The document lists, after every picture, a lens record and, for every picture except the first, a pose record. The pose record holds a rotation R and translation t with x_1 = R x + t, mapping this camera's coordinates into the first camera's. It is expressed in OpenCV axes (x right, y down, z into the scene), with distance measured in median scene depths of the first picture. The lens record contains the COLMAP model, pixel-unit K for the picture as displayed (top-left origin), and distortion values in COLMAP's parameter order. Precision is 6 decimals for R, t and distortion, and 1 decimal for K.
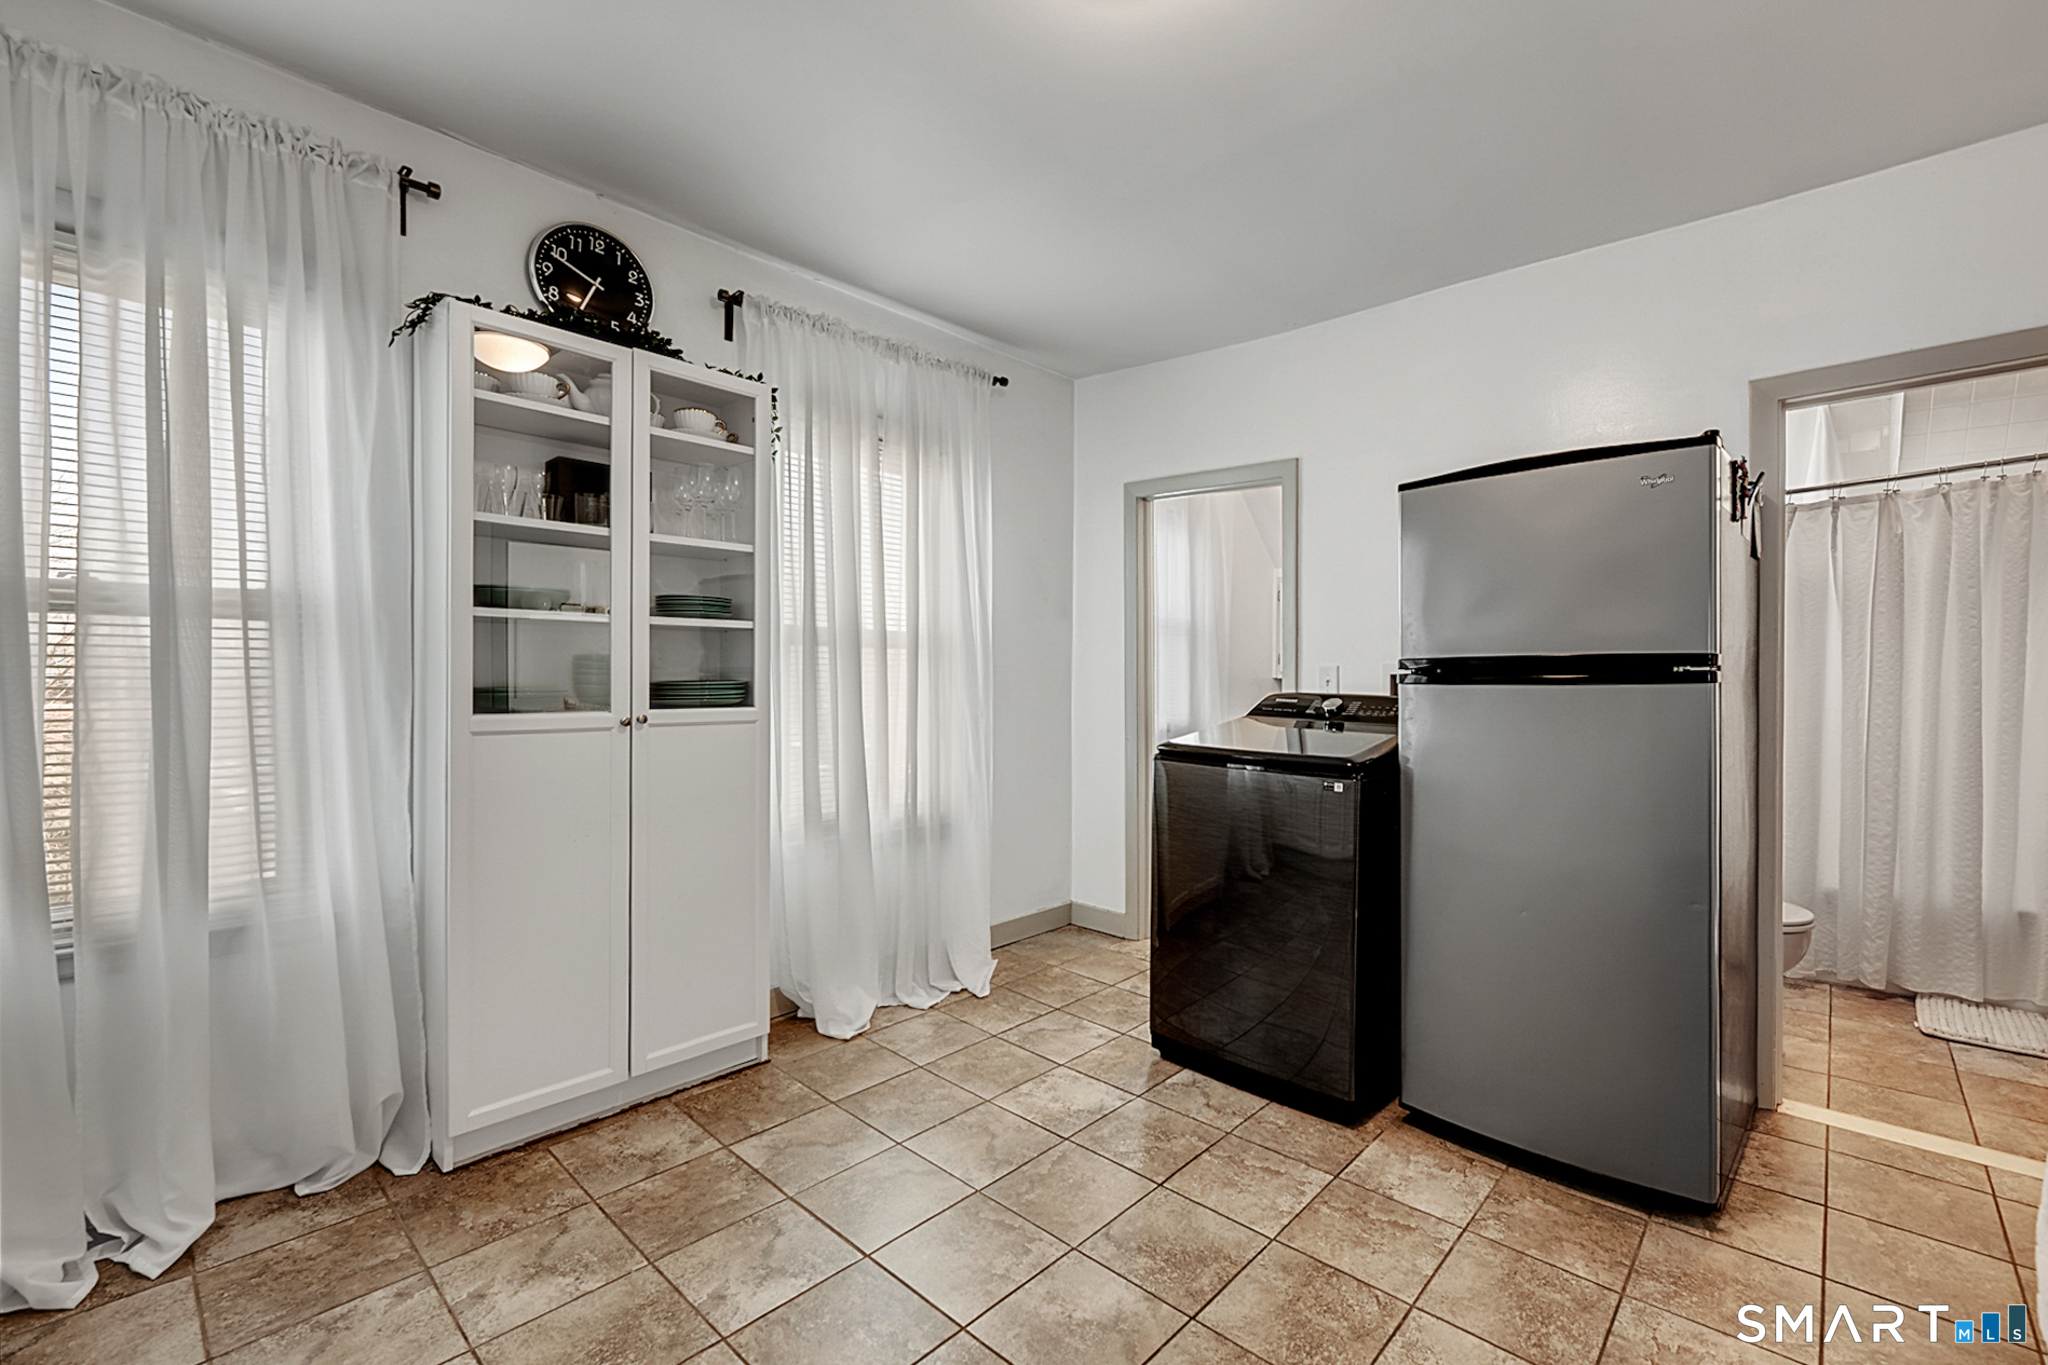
lens RADIAL K [[875.3, 0, 1093.2], [0, 875.3, 681.7], [0, 0, 1]] dist [-0.000013, 0.000642]
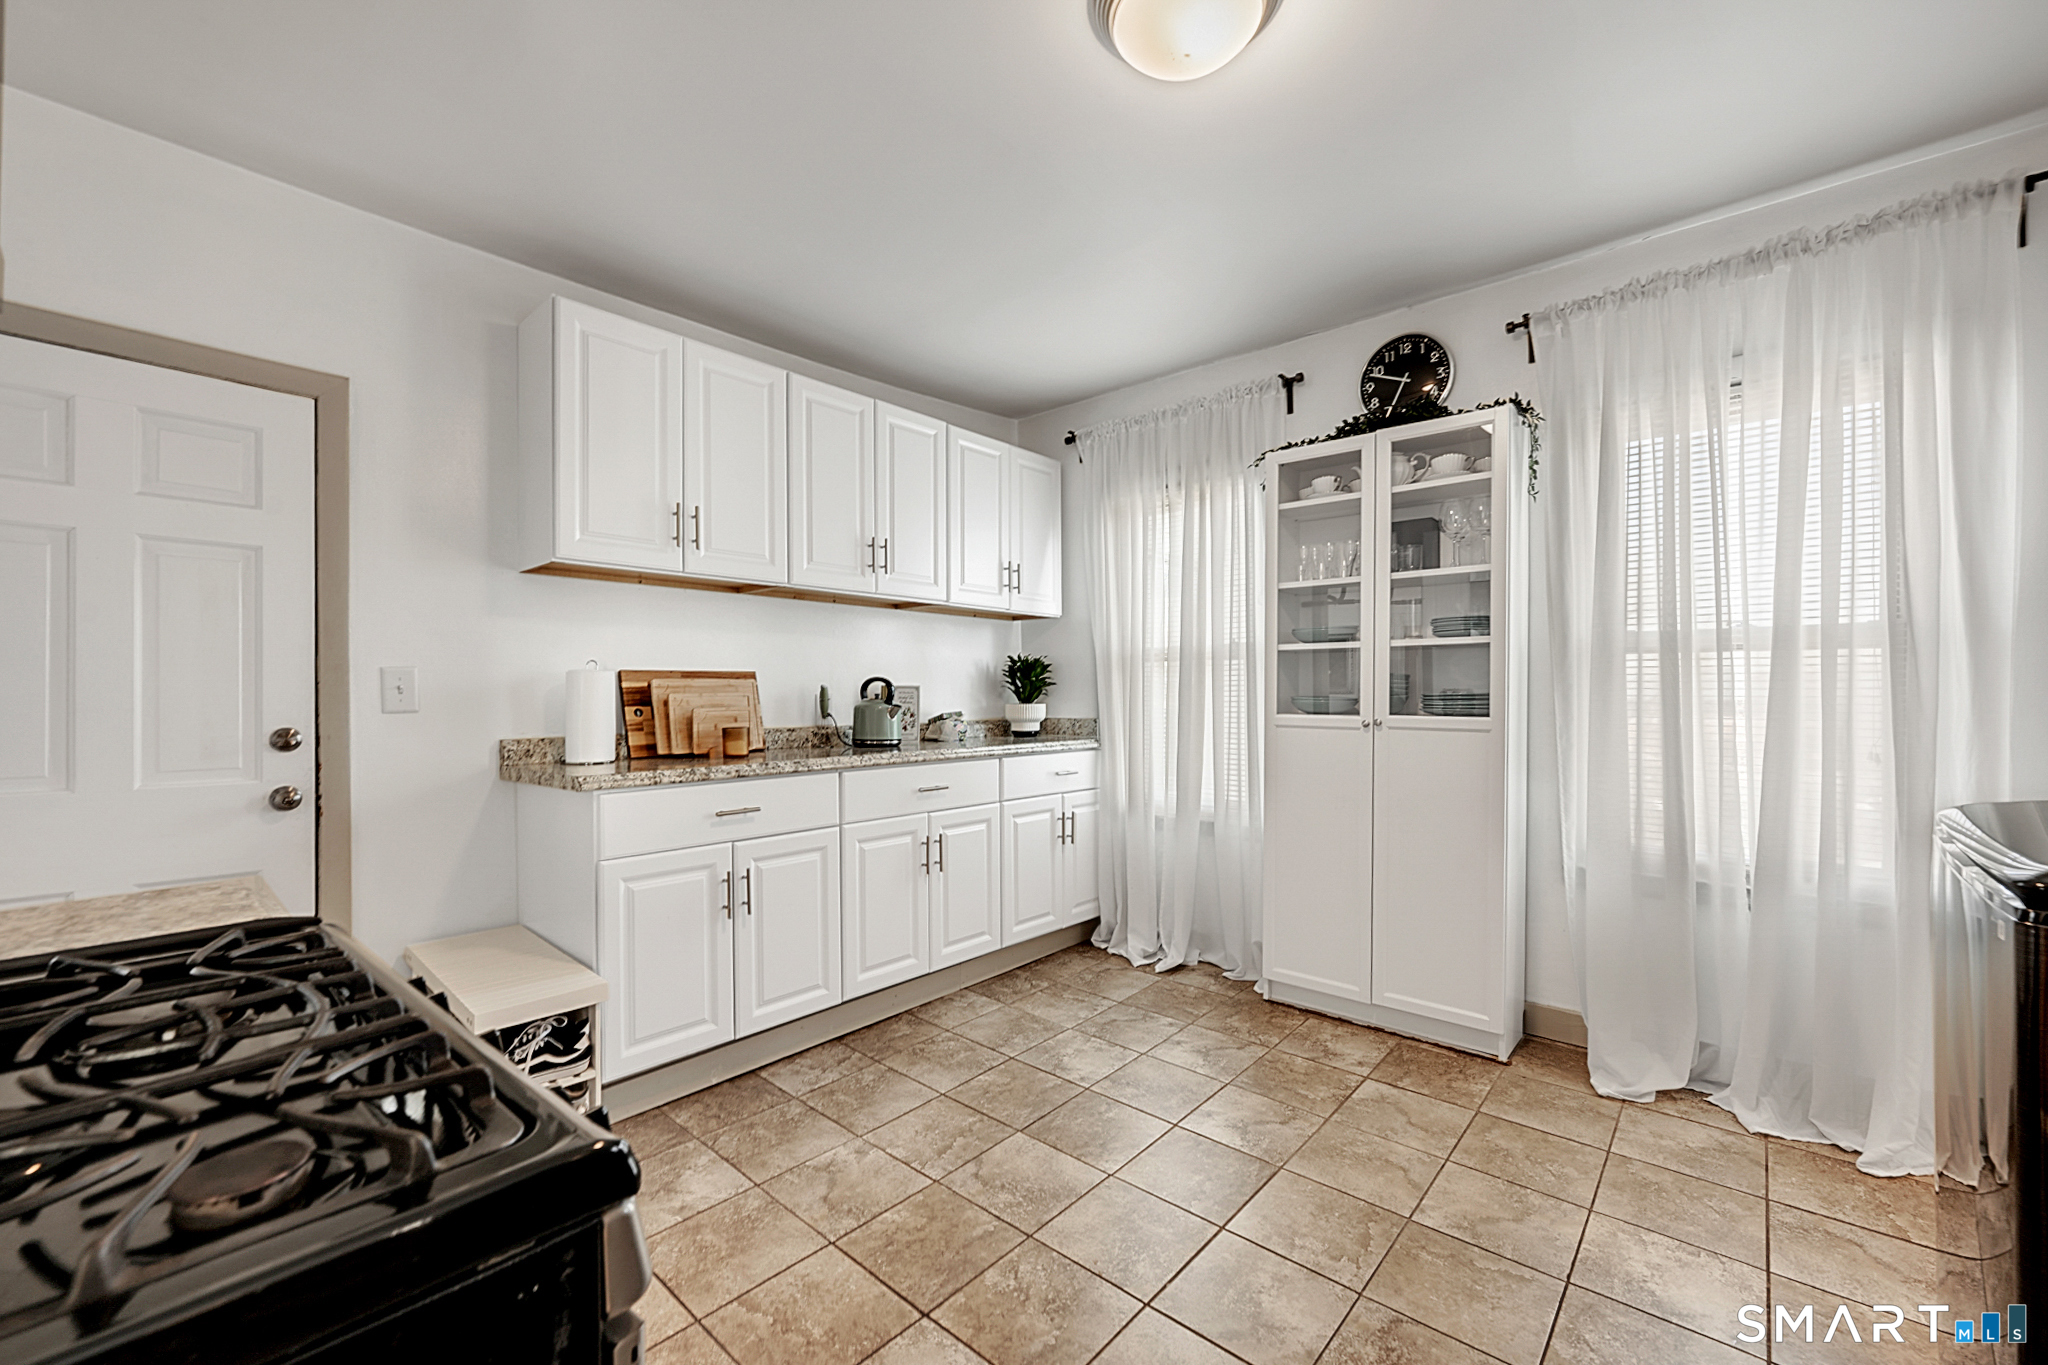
lens RADIAL K [[813.5, 0, 1022.4], [0, 813.5, 694.0], [0, 0, 1]] dist [-0.001067, 0.000461]
pose [[-0.010780, -0.003363, -0.999936, 0.637780], [-0.004881, 0.999983, -0.003310, 0.007426], [0.999930, 0.004845, -0.010797, 0.481195]]
